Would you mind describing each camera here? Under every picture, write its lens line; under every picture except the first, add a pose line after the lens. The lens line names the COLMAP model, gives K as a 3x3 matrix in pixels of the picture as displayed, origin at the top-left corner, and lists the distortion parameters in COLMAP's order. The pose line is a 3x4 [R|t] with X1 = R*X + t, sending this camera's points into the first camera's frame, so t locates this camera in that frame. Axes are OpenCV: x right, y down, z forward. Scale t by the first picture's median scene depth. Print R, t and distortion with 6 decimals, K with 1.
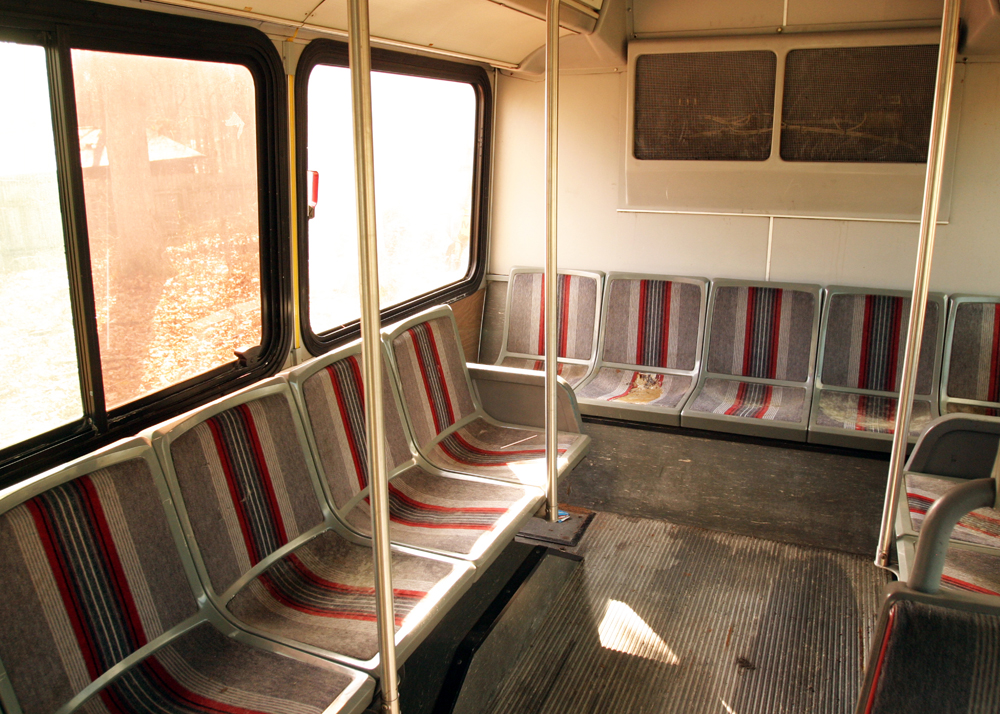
lens RADIAL K [[795.6, 0, 498.0], [0, 795.6, 355.0], [0, 0, 1]] dist [-0.093347, 0.058460]
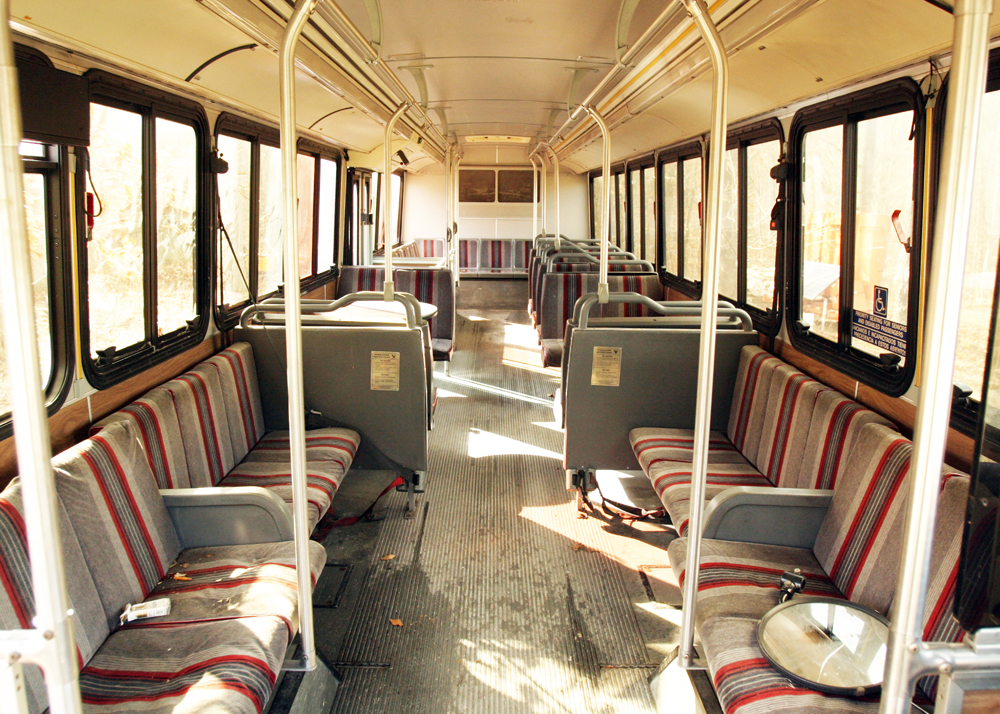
lens RADIAL K [[795.6, 0, 496.2], [0, 795.6, 356.1], [0, 0, 1]] dist [-0.093347, 0.058460]
pose [[0.918076, -0.054507, 0.392640, -1.000515], [0.084665, 0.994608, -0.059891, 0.600584], [-0.387258, 0.088228, 0.917740, -2.022794]]
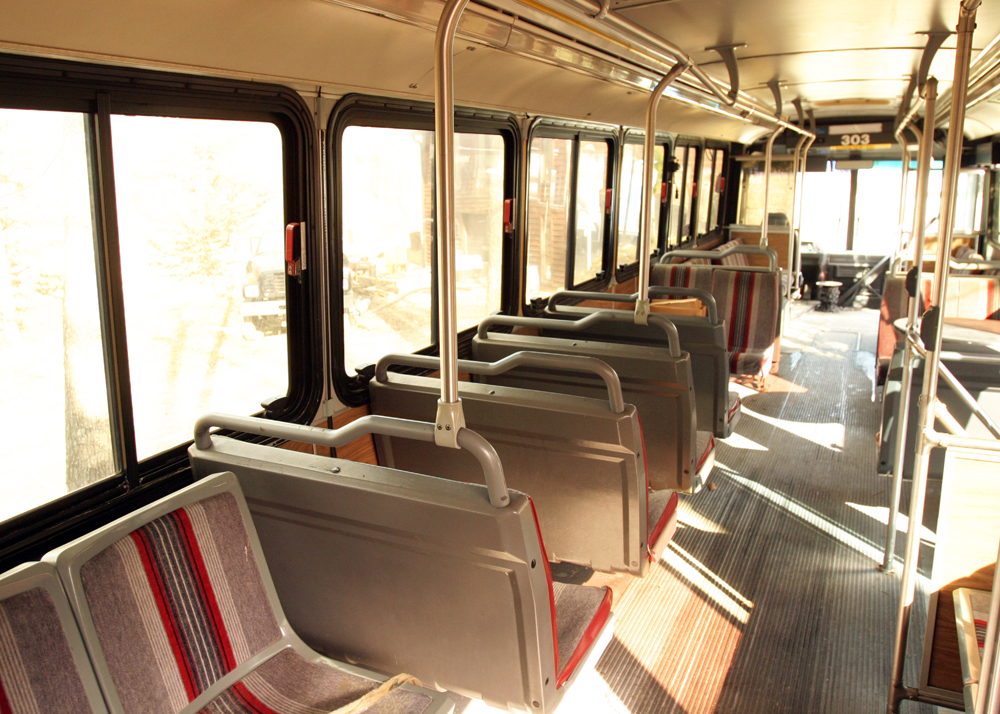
lens RADIAL K [[795.6, 0, 500.3], [0, 795.6, 352.8], [0, 0, 1]] dist [-0.093347, 0.058460]
pose [[-0.998952, 0.024314, 0.038778, 0.156578], [0.039923, 0.877224, 0.478419, -0.224564], [-0.022385, 0.479465, -0.877275, 0.722005]]
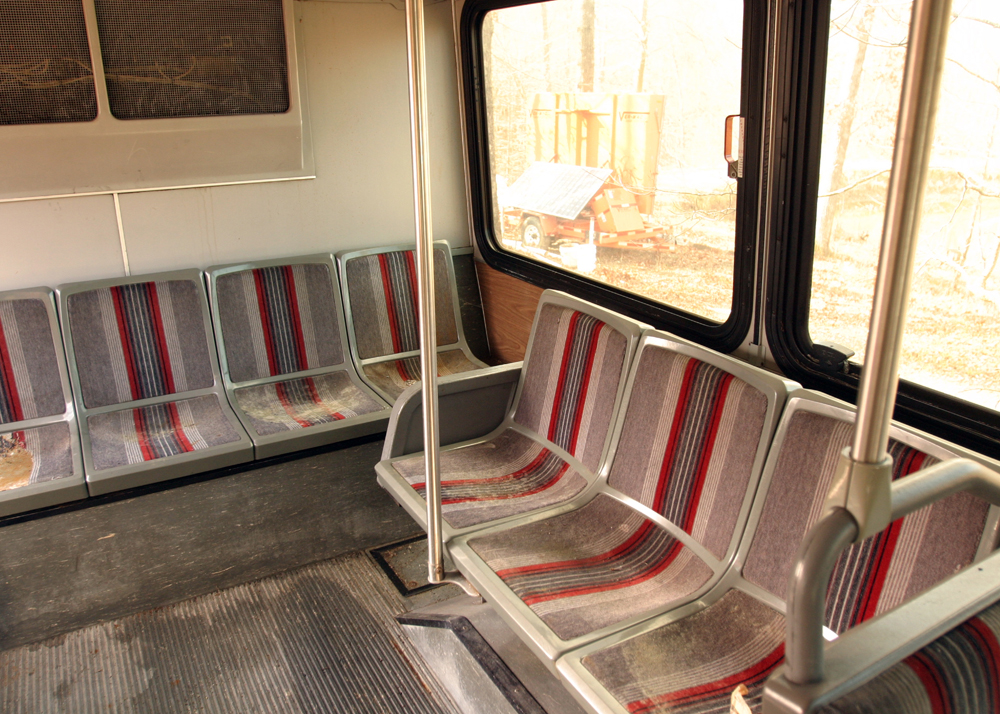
lens RADIAL K [[795.6, 0, 498.5], [0, 795.6, 353.5], [0, 0, 1]] dist [-0.093347, 0.058460]
pose [[0.606226, -0.252907, 0.754008, -0.042824], [0.213988, 0.964996, 0.151629, -0.059905], [-0.765963, 0.069427, 0.639125, 0.234173]]
